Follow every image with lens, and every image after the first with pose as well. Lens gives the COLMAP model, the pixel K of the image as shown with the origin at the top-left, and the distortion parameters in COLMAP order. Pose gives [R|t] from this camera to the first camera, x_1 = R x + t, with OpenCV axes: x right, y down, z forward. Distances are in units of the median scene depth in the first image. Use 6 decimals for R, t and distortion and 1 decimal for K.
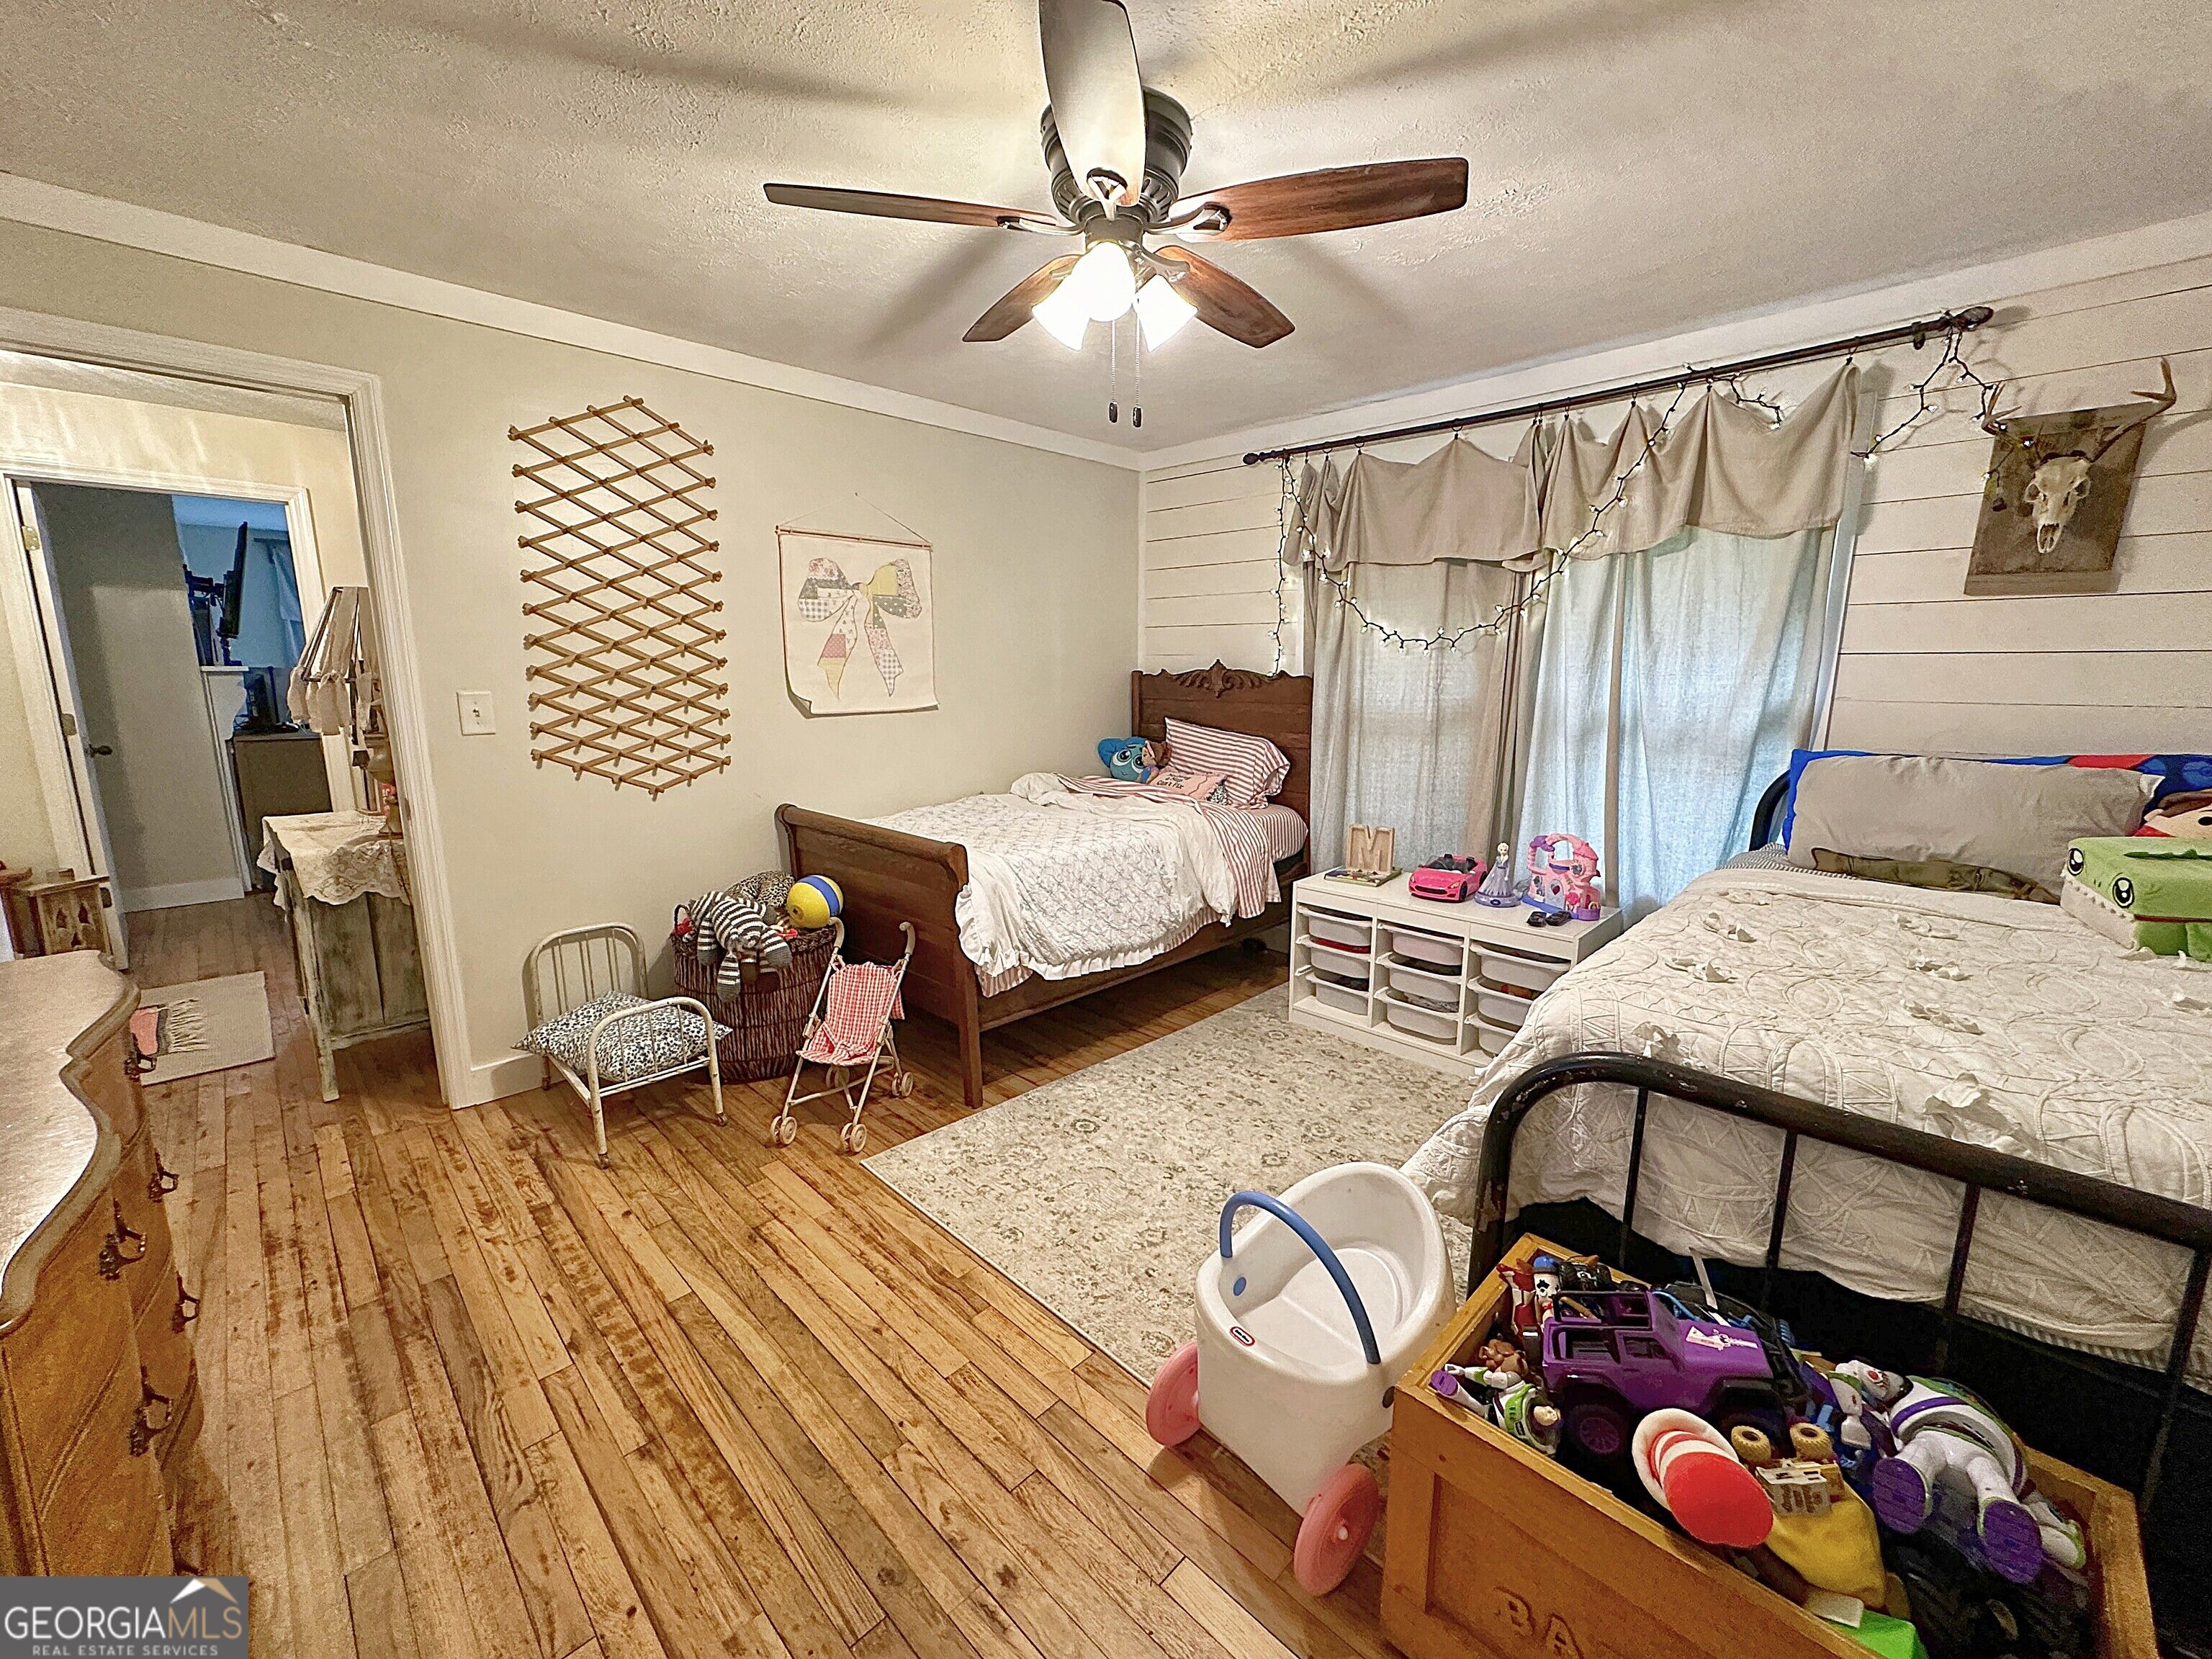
lens RADIAL K [[885.0, 0, 1108.5], [0, 885.0, 822.7], [0, 0, 1]] dist [-0.004047, 0.000741]
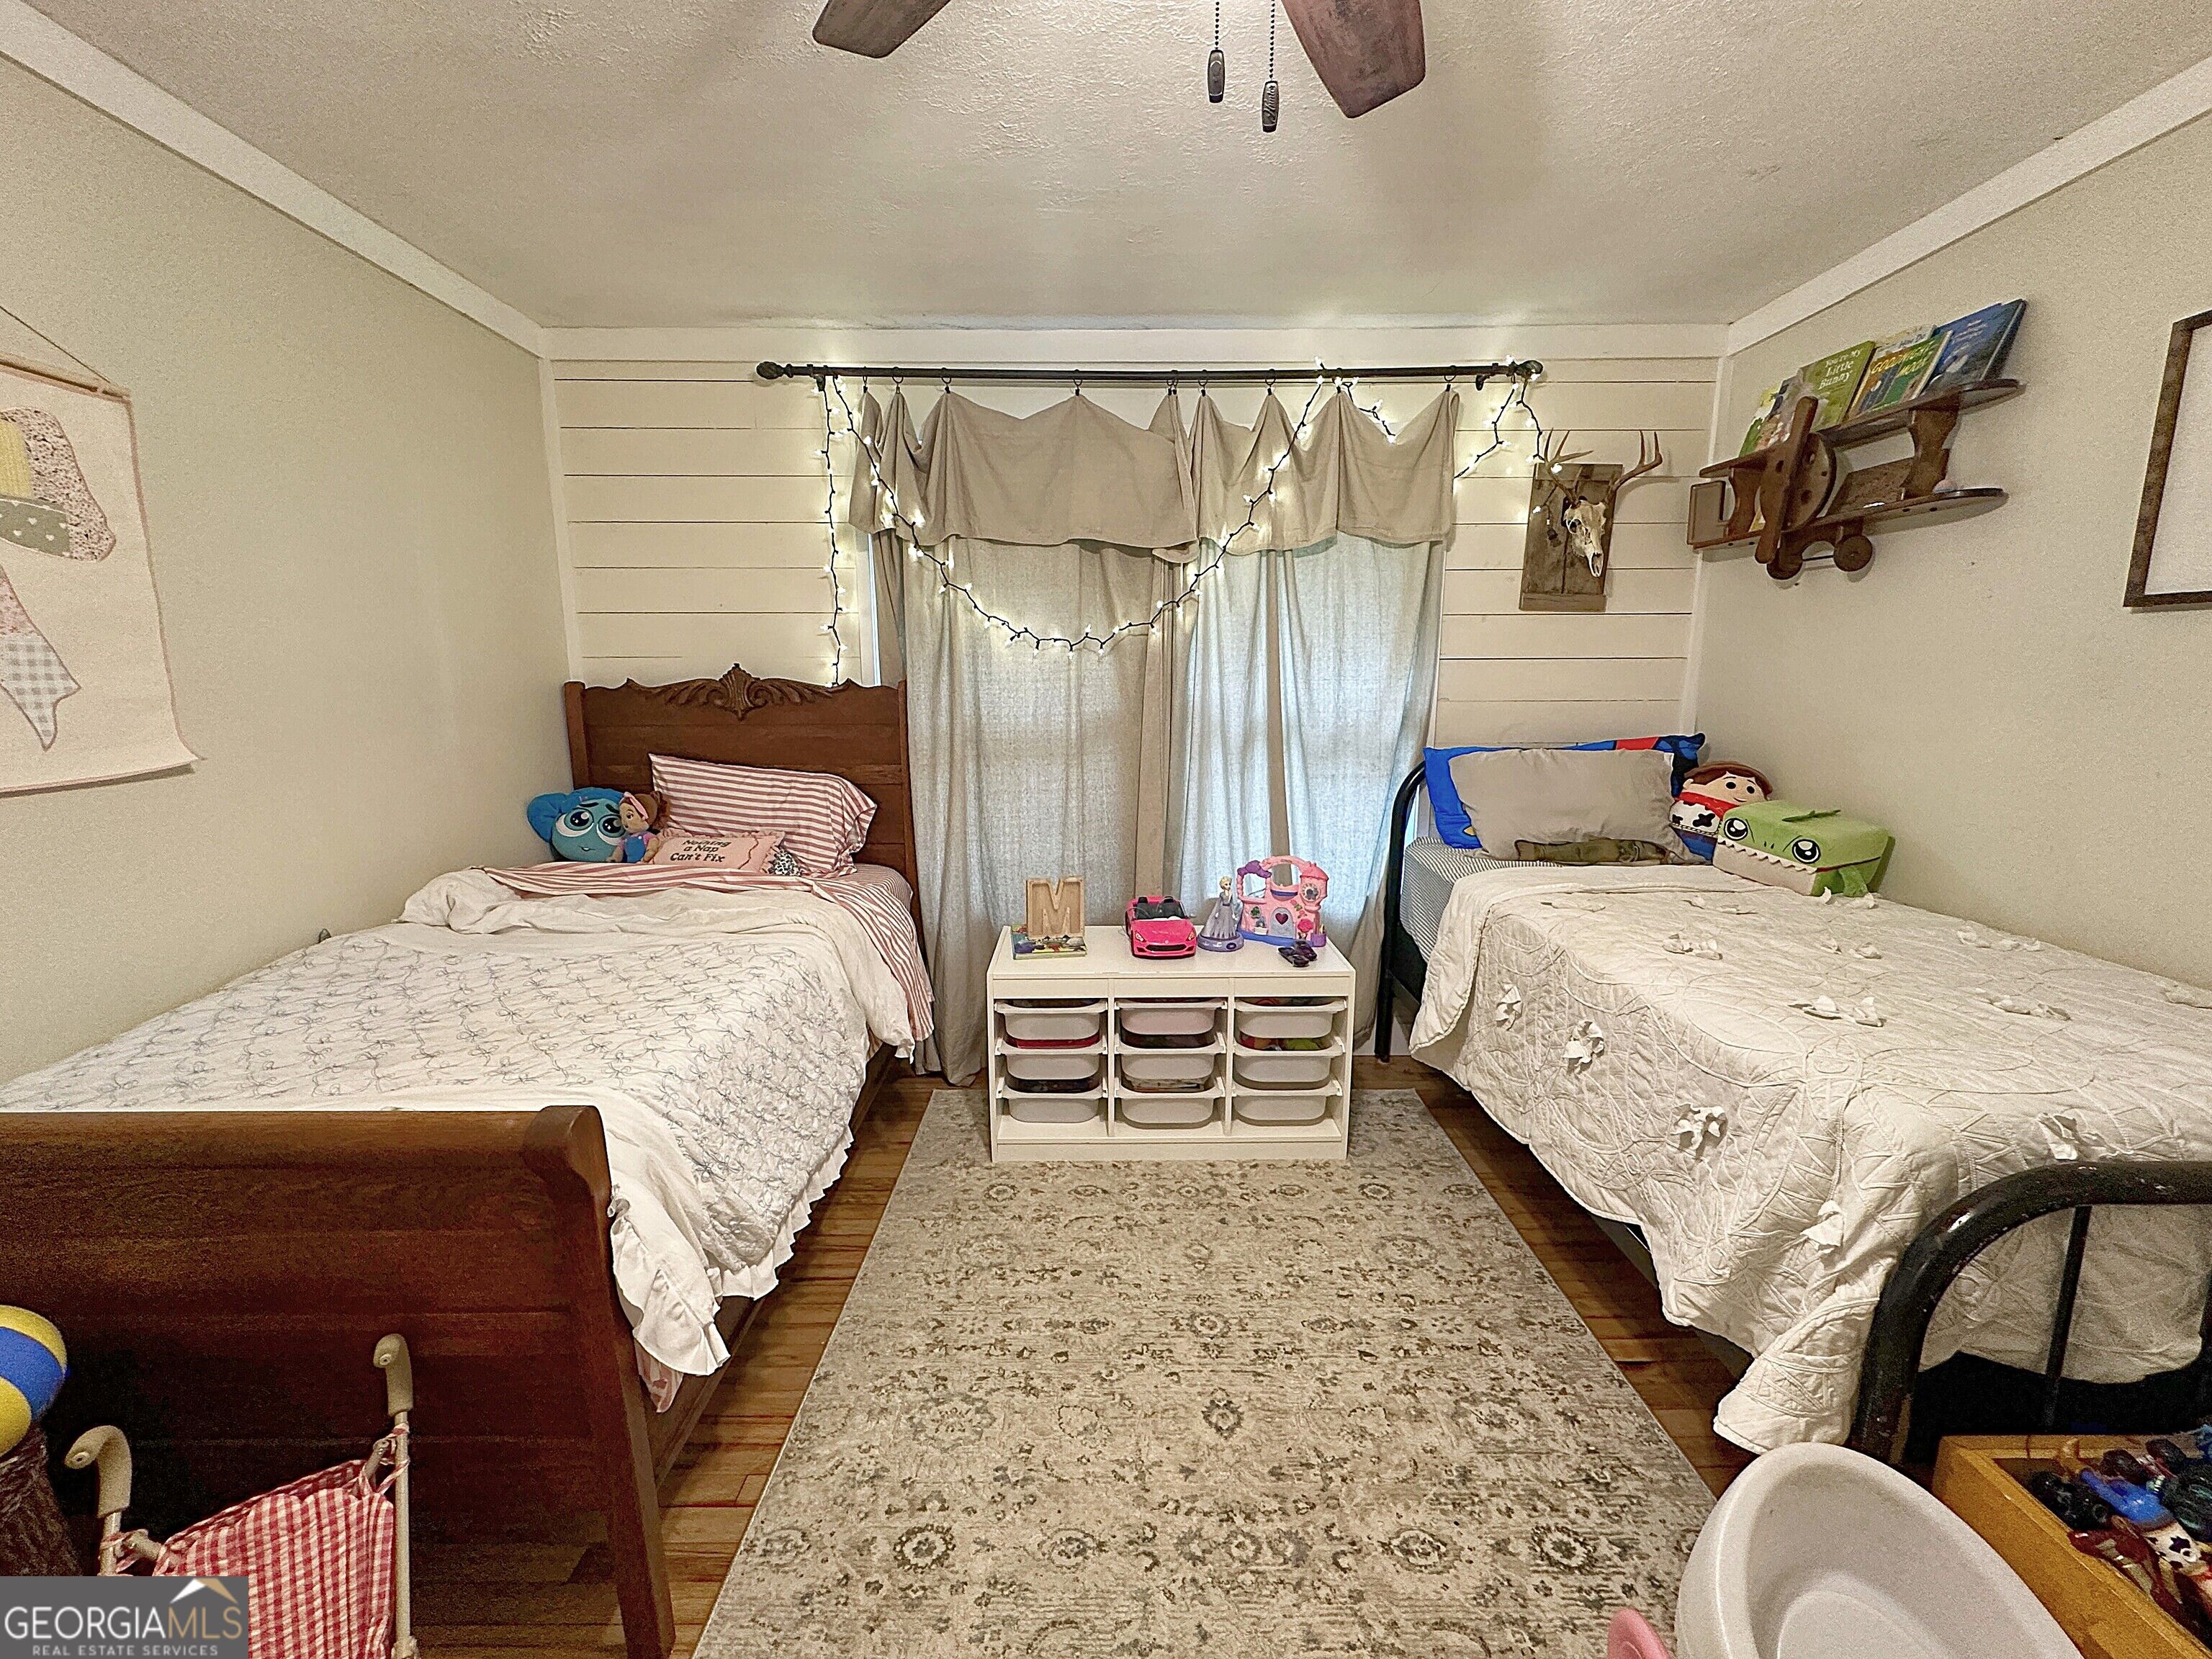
lens RADIAL K [[885.0, 0, 1106.8], [0, 885.0, 824.4], [0, 0, 1]] dist [-0.004047, 0.000741]
pose [[0.706253, -0.122107, 0.697349, -0.217893], [0.127580, 0.990839, 0.044288, -0.075577], [-0.696369, 0.057689, 0.715362, 0.435974]]
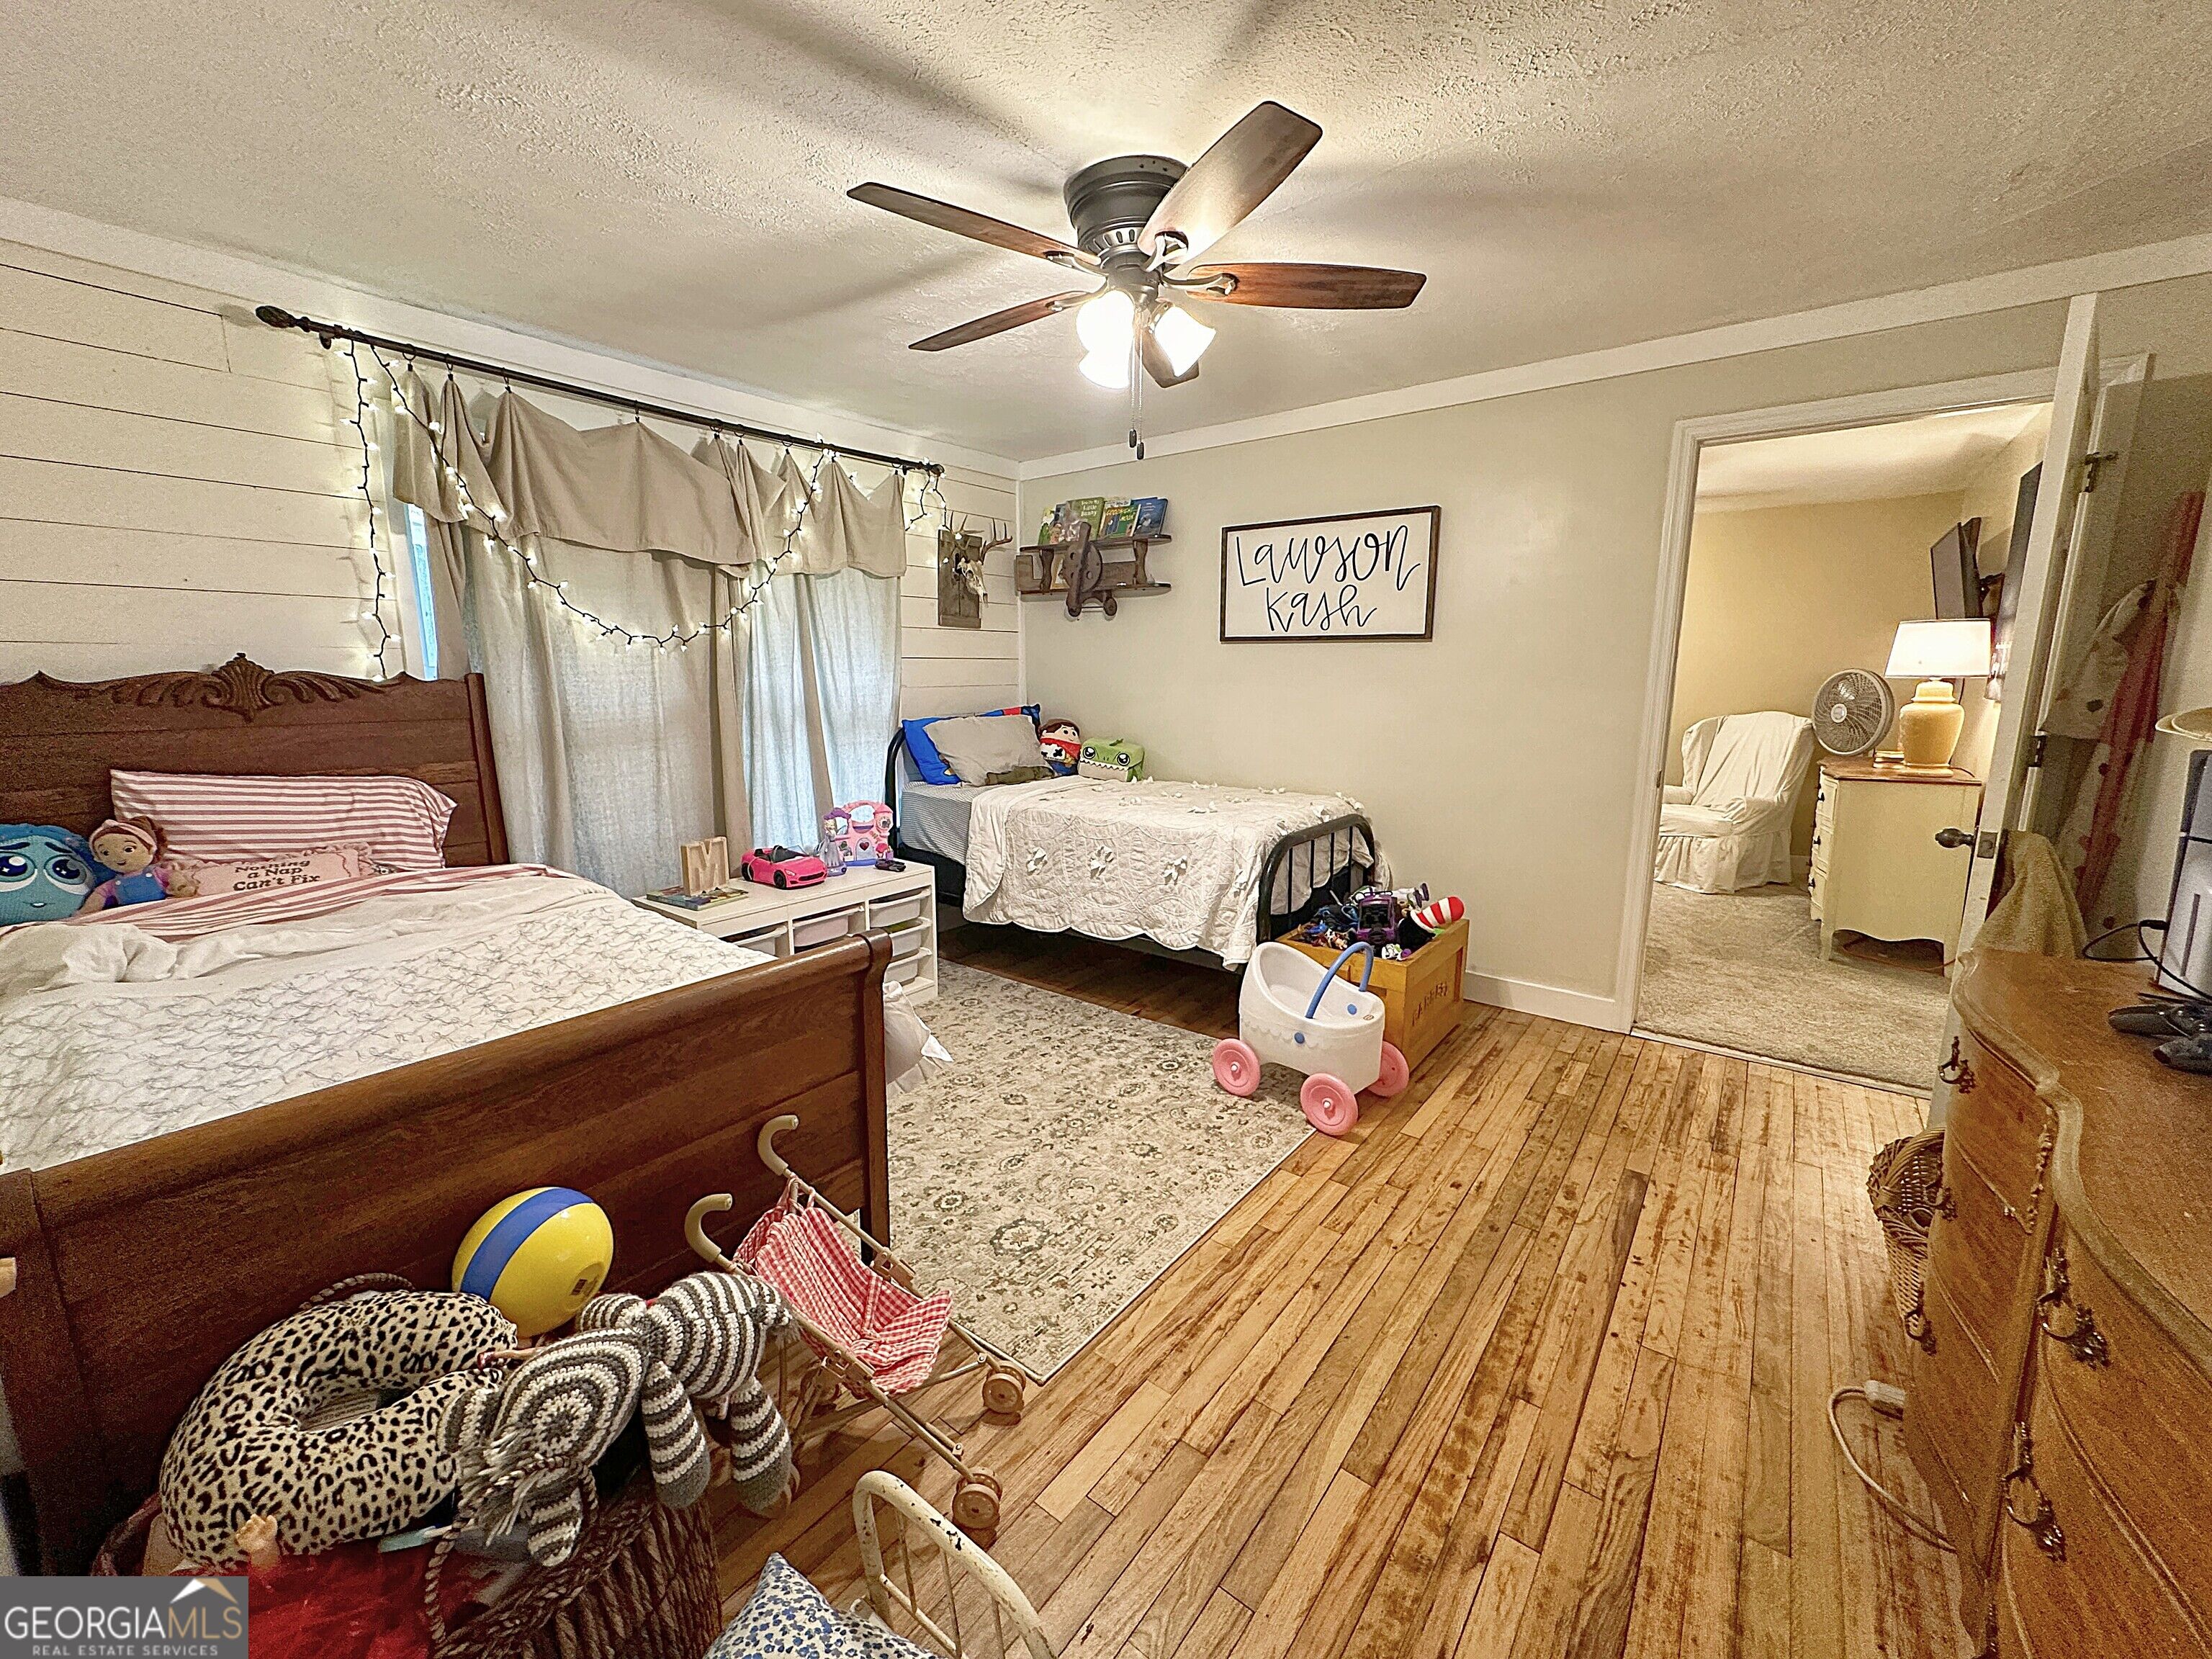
lens RADIAL K [[885.0, 0, 1100.1], [0, 885.0, 822.6], [0, 0, 1]] dist [-0.004047, 0.000741]
pose [[-0.120880, -0.171972, 0.977657, -0.680508], [0.172315, 0.966292, 0.191278, -0.125305], [-0.977597, 0.191586, -0.087173, 0.716586]]
